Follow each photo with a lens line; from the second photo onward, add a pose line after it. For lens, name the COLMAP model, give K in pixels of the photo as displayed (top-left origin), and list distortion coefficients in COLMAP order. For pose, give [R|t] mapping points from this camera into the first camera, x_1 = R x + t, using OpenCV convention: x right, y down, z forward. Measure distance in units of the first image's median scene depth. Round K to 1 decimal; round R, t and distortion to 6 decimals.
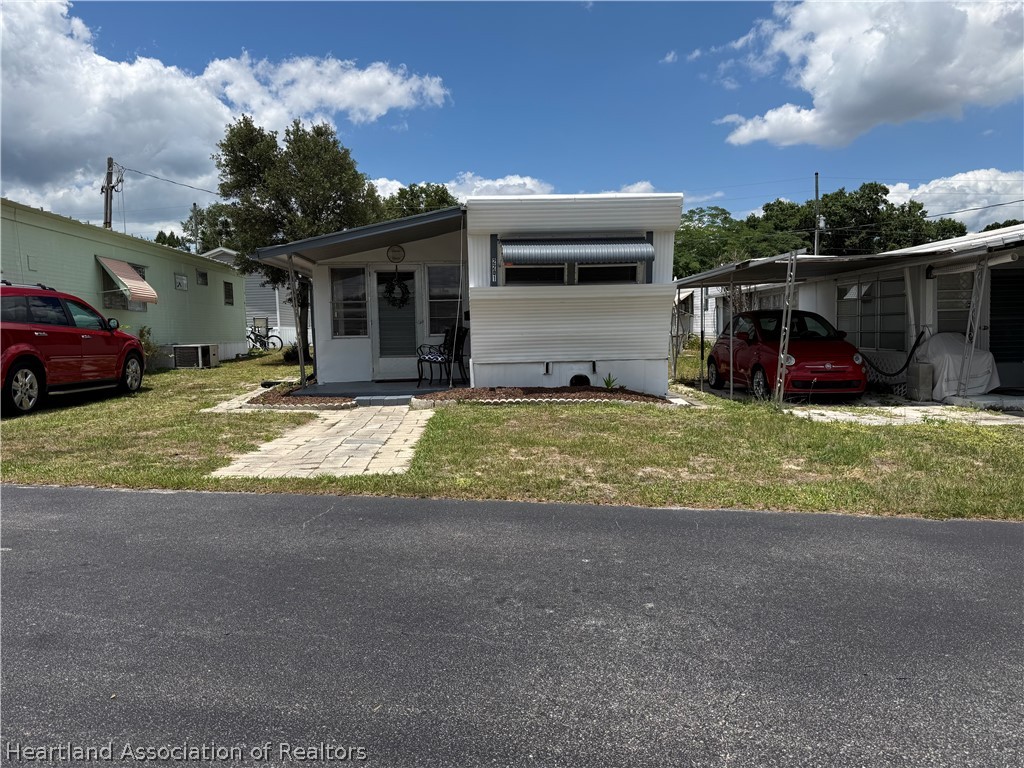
lens RADIAL K [[735.7, 0, 510.9], [0, 735.7, 380.1], [0, 0, 1]] dist [0.056666, -0.083056]
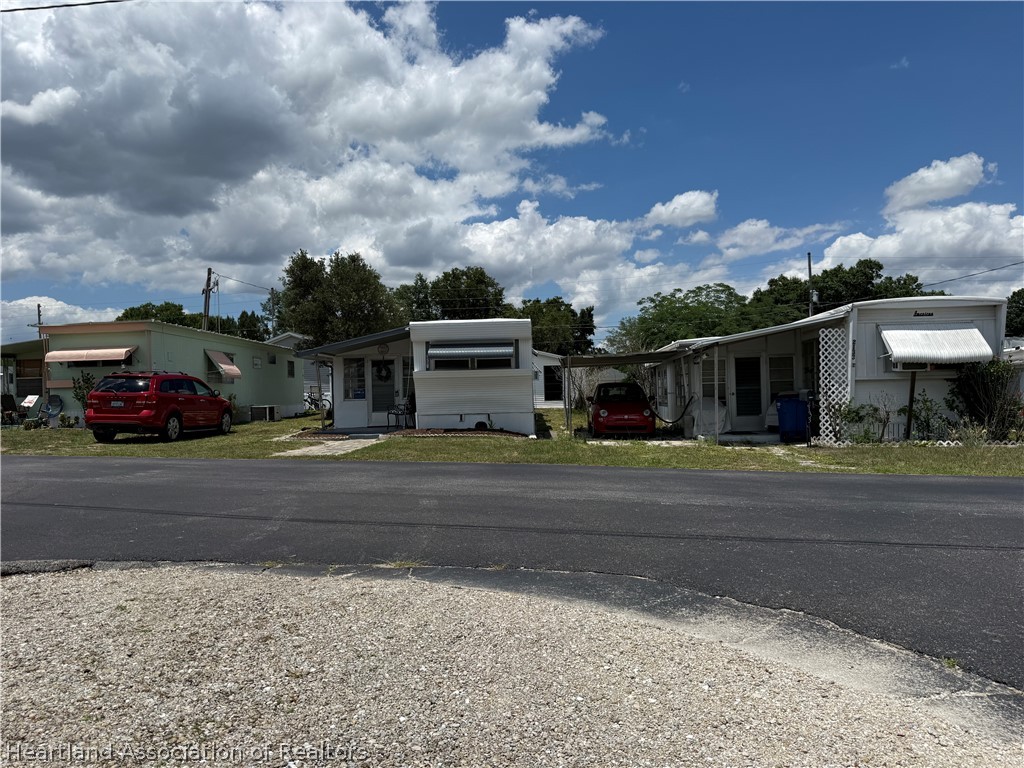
lens RADIAL K [[724.1, 0, 508.8], [0, 724.1, 385.6], [0, 0, 1]] dist [0.071573, -0.081259]
pose [[0.996135, -0.004363, -0.087728, 0.238765], [-0.002469, 0.996980, -0.077620, 0.030572], [0.087802, 0.077537, 0.993116, -0.517272]]
